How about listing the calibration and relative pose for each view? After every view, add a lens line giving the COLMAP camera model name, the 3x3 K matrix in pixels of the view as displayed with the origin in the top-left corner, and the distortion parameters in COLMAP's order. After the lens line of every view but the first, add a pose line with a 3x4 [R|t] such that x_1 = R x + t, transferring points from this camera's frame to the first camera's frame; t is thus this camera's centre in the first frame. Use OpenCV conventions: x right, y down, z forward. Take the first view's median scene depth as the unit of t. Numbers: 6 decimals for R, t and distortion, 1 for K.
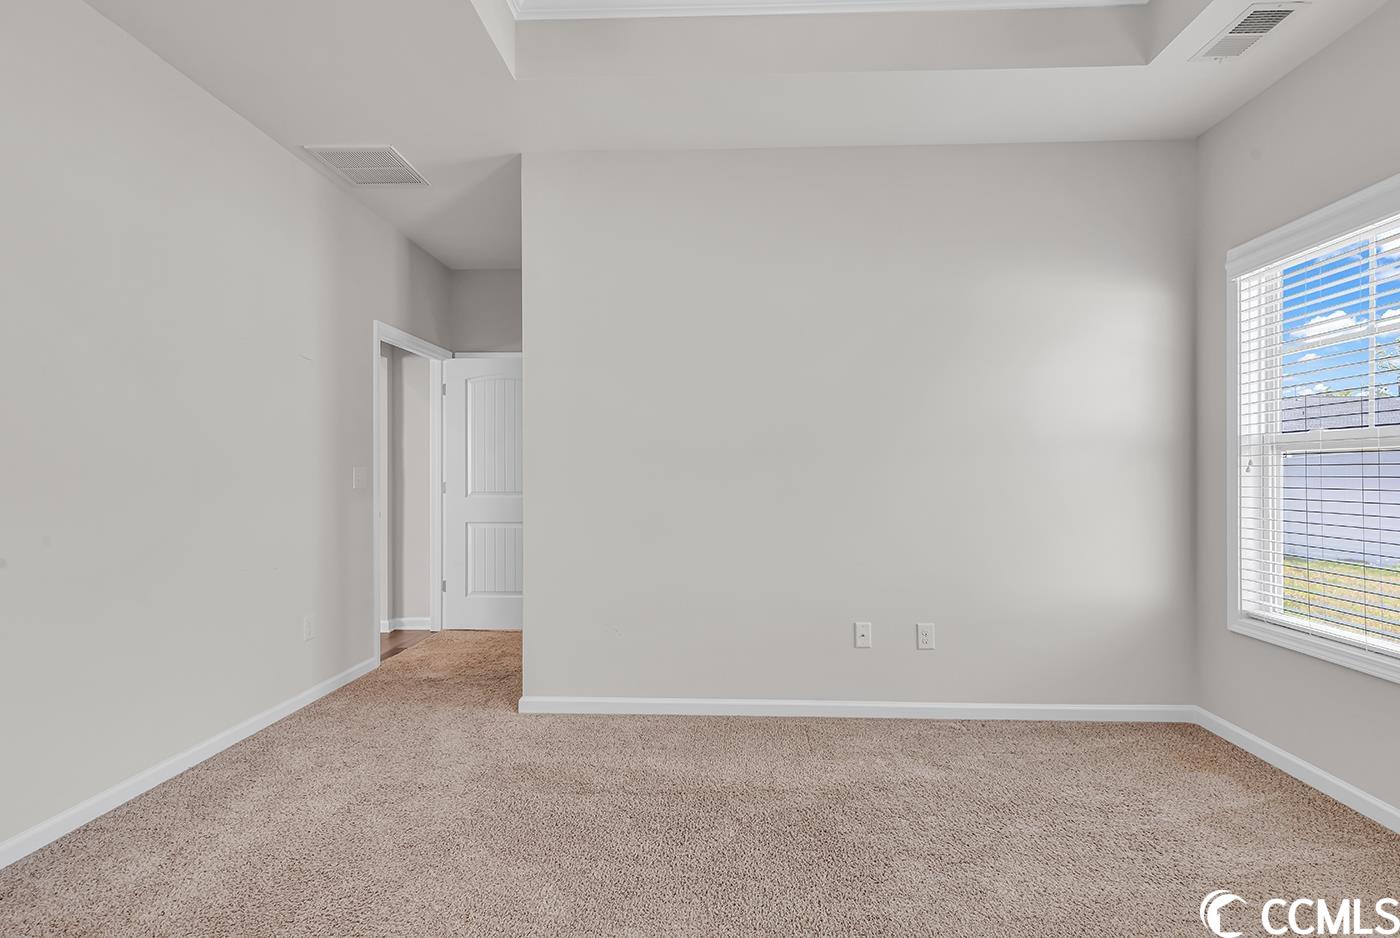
lens RADIAL K [[632.6, 0, 700.0], [0, 632.6, 472.0], [0, 0, 1]] dist [0.007228, -0.002969]
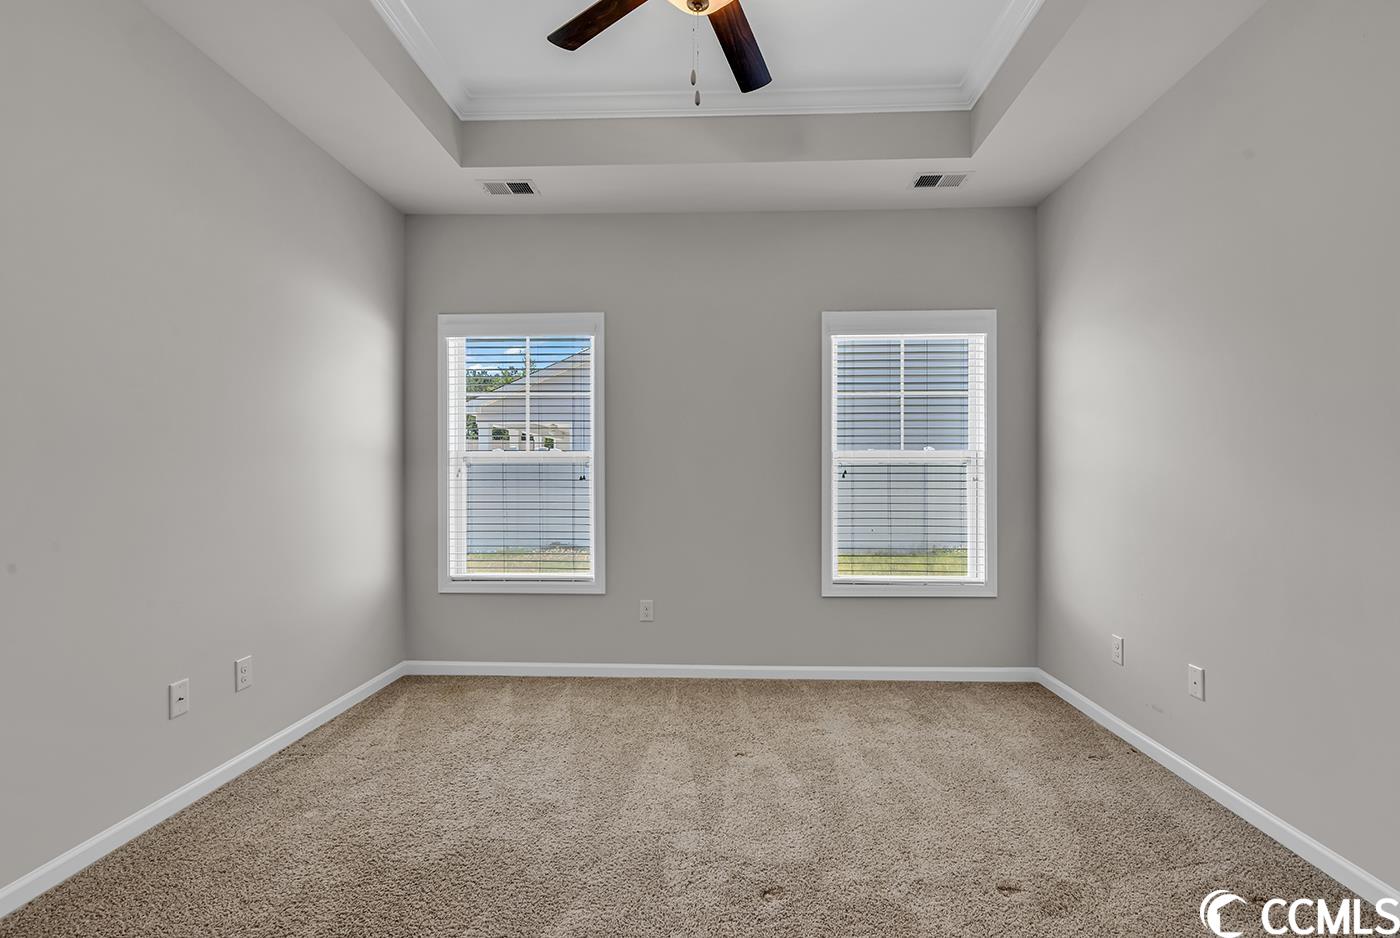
lens RADIAL K [[632.6, 0, 700.0], [0, 632.6, 477.1], [0, 0, 1]] dist [0.007228, -0.002969]
pose [[0.008833, 0.001941, 0.999959, -0.522395], [0.002093, 0.999996, -0.001959, 0.003757], [-0.999959, 0.002110, 0.008829, 0.427100]]
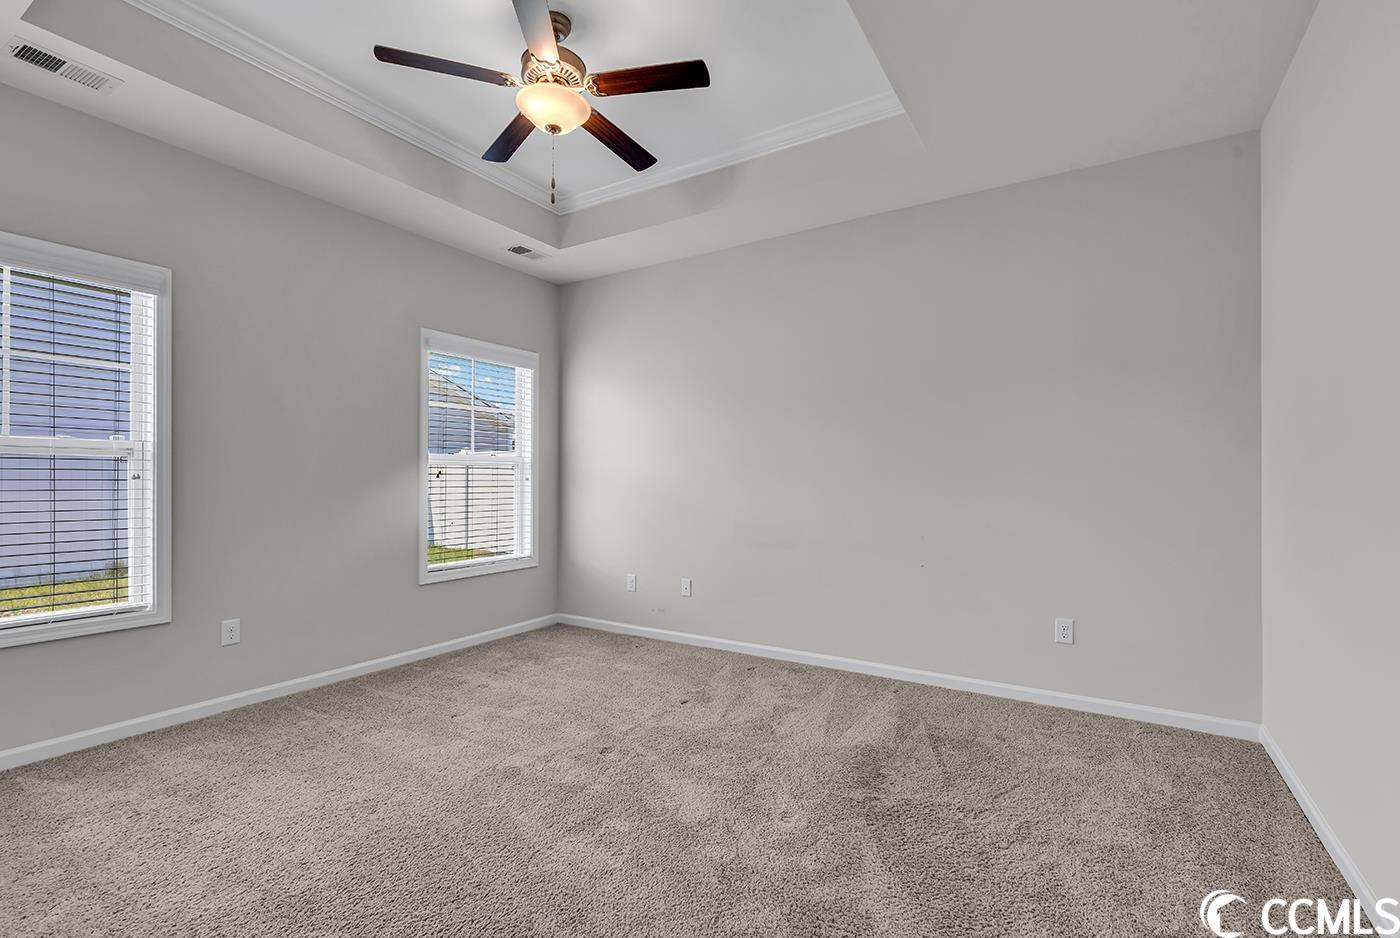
lens RADIAL K [[632.6, 0, 703.5], [0, 632.6, 477.5], [0, 0, 1]] dist [0.007228, -0.002969]
pose [[-0.863607, -0.000970, 0.504164, -0.500147], [-0.001403, 0.999999, -0.000479, 0.002886], [-0.504163, -0.001121, -0.863608, 1.118315]]
